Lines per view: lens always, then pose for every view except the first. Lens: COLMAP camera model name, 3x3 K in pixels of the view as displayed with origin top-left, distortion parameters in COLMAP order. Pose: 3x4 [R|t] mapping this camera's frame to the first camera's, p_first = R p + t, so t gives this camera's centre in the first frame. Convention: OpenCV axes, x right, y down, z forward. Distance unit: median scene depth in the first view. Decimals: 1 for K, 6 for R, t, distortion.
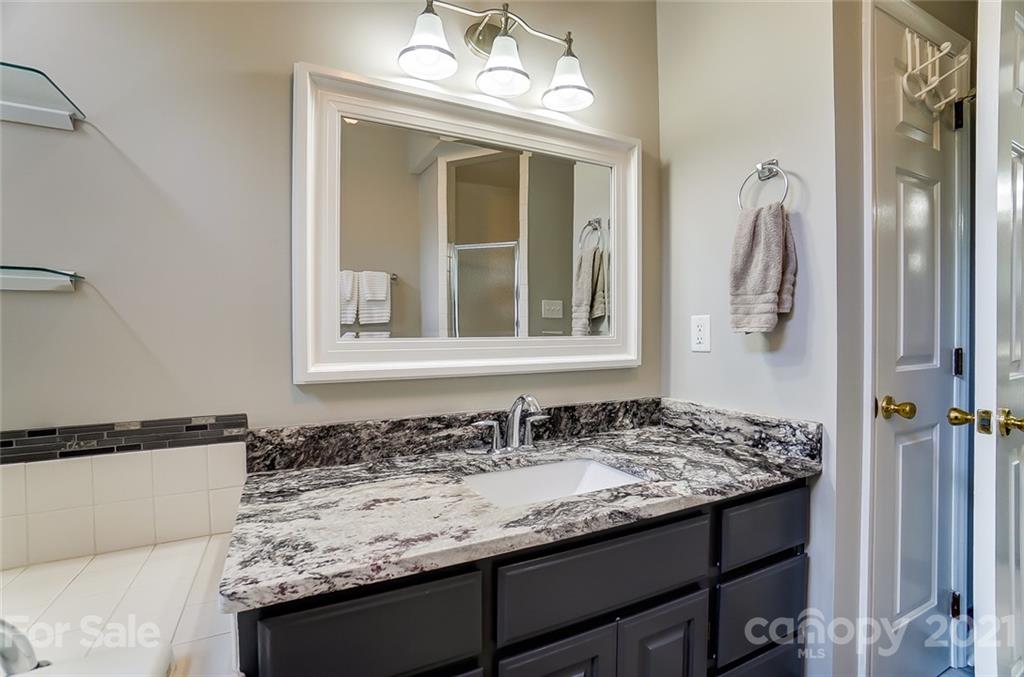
lens RADIAL K [[452.0, 0, 491.5], [0, 452.0, 336.9], [0, 0, 1]] dist [-0.055932, 0.014112]
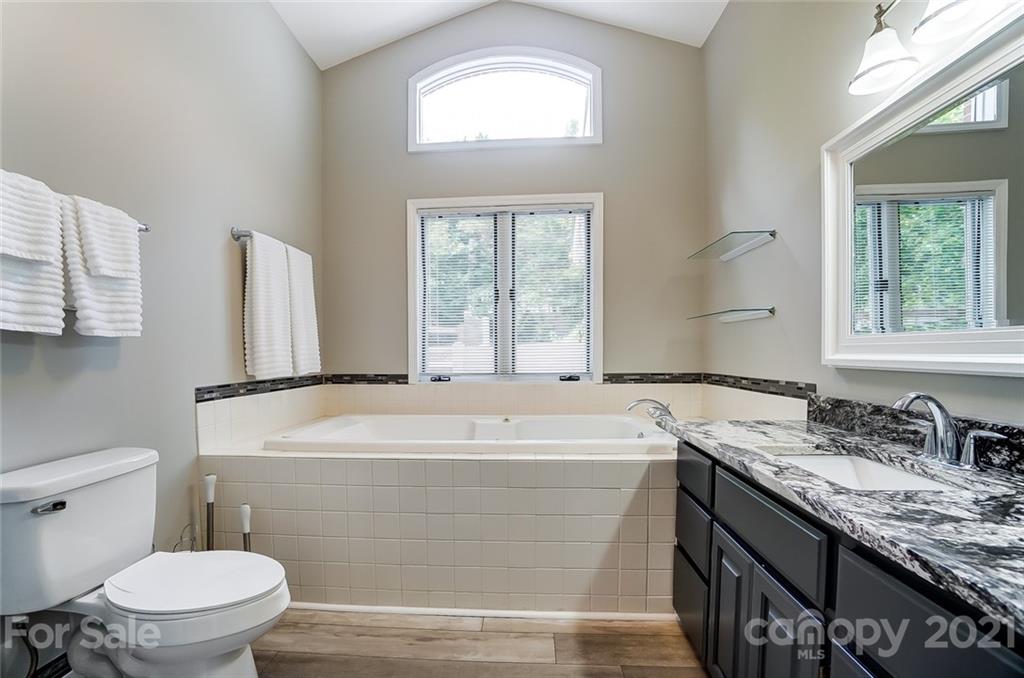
lens RADIAL K [[452.0, 0, 494.1], [0, 452.0, 358.9], [0, 0, 1]] dist [-0.055932, 0.014112]
pose [[-0.508781, 0.017316, -0.860722, 1.438469], [-0.002432, 0.999765, 0.021551, 0.054478], [0.860893, 0.013057, -0.508619, 0.844466]]
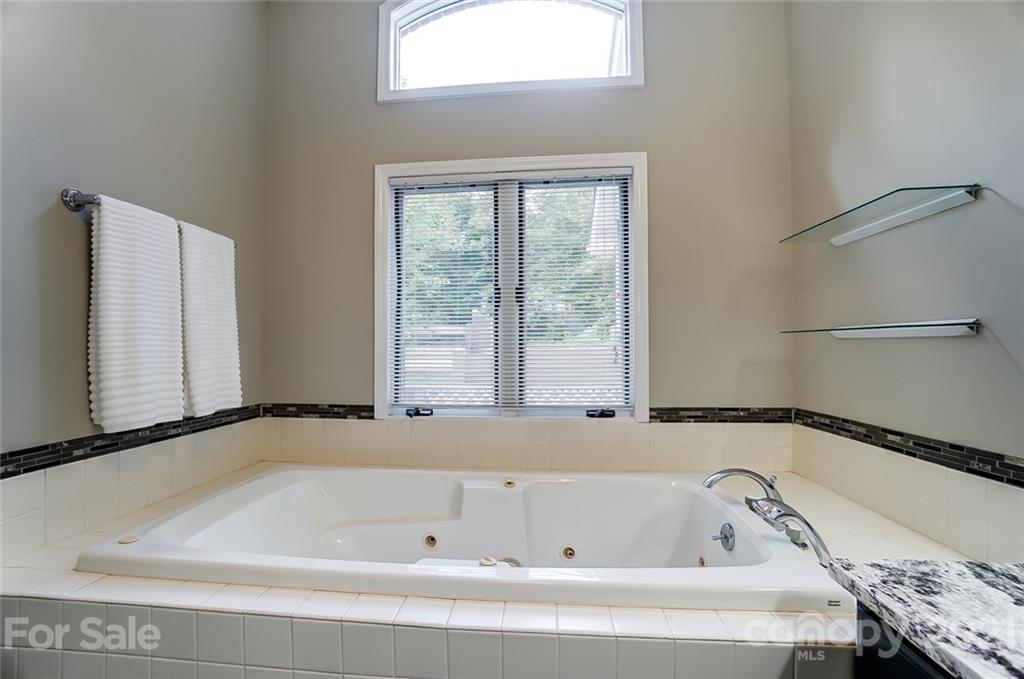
lens RADIAL K [[452.0, 0, 506.9], [0, 452.0, 341.2], [0, 0, 1]] dist [-0.055932, 0.014112]
pose [[-0.508452, -0.009963, -0.861032, 0.647094], [-0.002363, 0.999945, -0.010175, -0.067846], [0.861087, -0.003139, -0.508448, 0.448030]]
